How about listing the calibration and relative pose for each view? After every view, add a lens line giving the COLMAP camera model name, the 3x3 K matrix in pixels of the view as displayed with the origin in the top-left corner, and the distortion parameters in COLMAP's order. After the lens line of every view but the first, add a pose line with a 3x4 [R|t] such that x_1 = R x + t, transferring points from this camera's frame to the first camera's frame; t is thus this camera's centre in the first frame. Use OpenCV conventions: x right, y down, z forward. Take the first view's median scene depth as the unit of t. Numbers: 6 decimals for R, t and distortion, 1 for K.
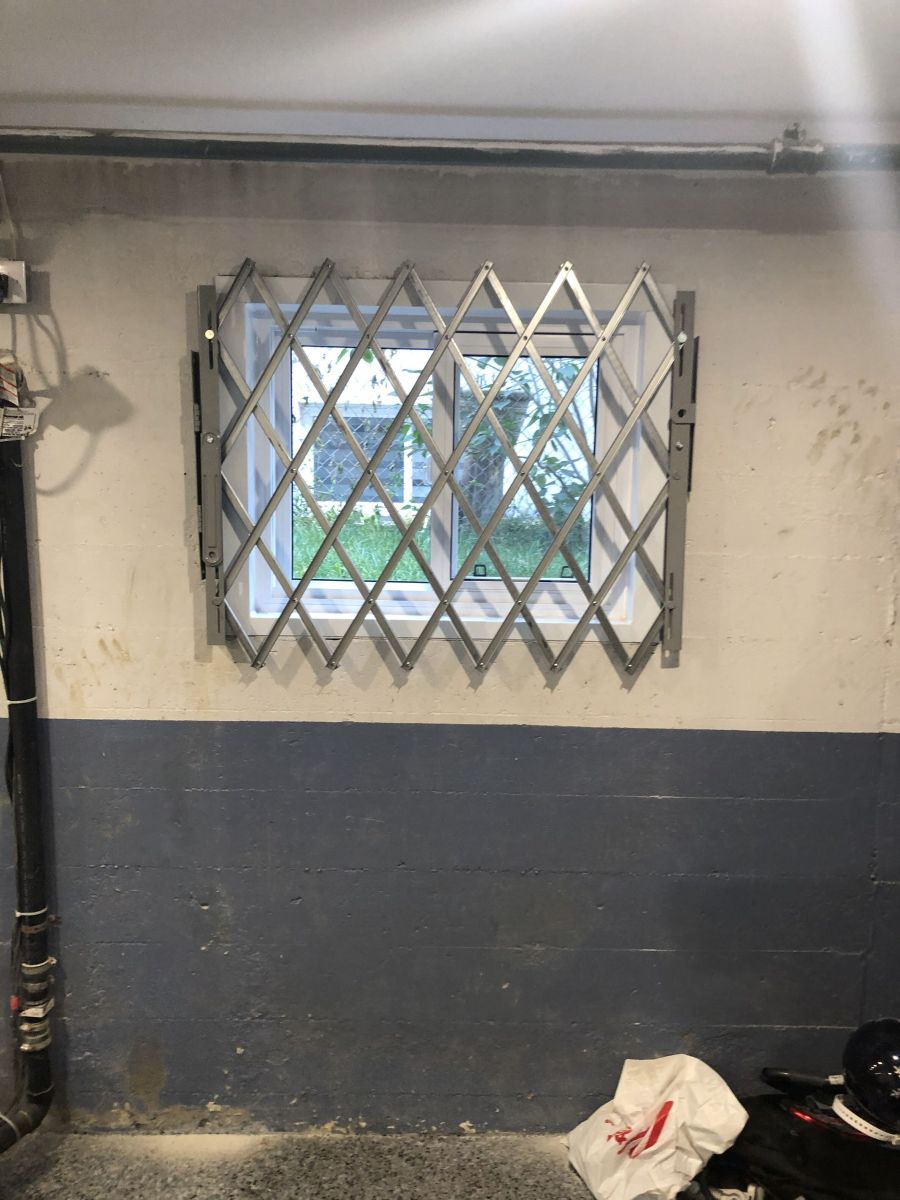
lens RADIAL K [[984.1, 0, 450.0], [0, 984.1, 600.0], [0, 0, 1]] dist [0.000161, -0.015911]
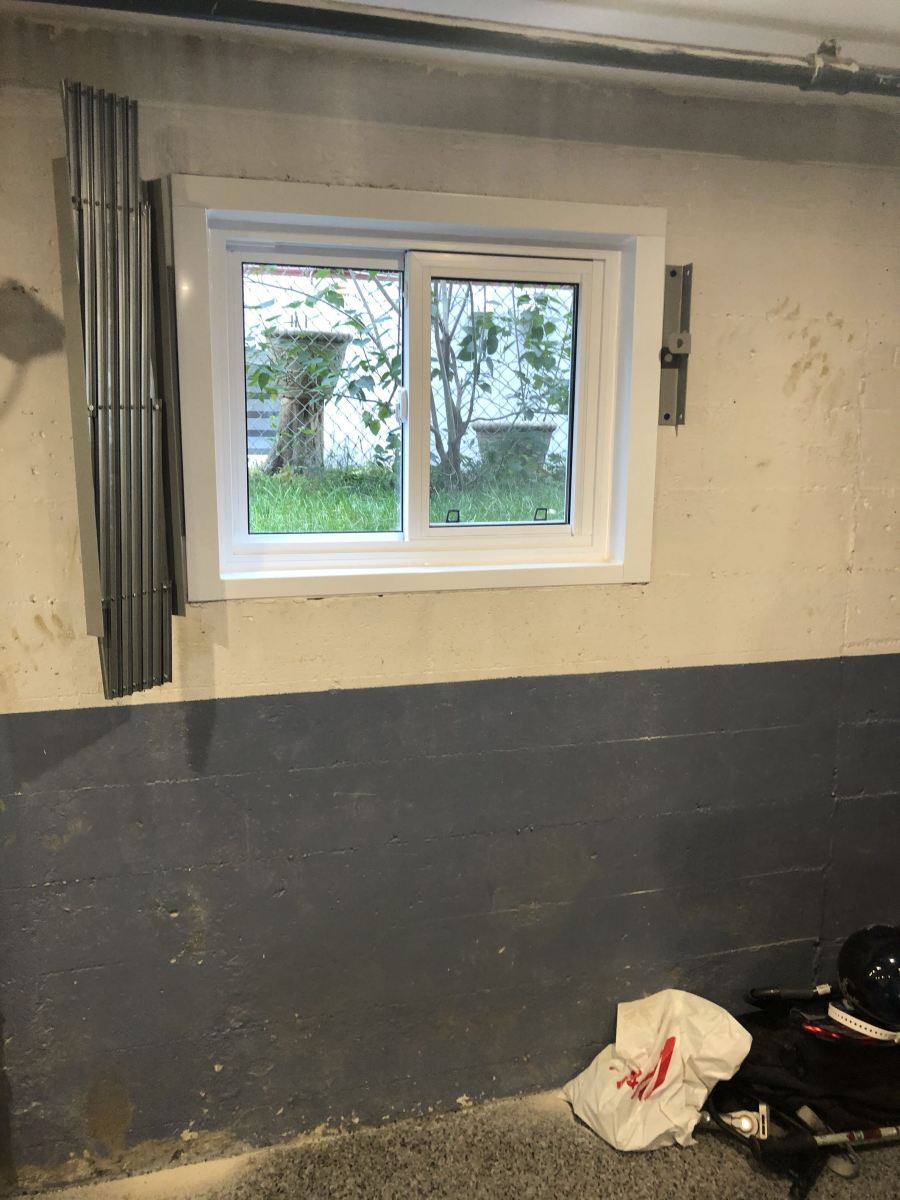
lens RADIAL K [[984.1, 0, 450.0], [0, 984.1, 600.0], [0, 0, 1]] dist [0.000161, -0.015911]
pose [[0.962510, -0.060306, 0.264456, -0.230811], [0.049057, 0.997596, 0.048942, 0.003808], [-0.266772, -0.034134, 0.963155, 0.107281]]
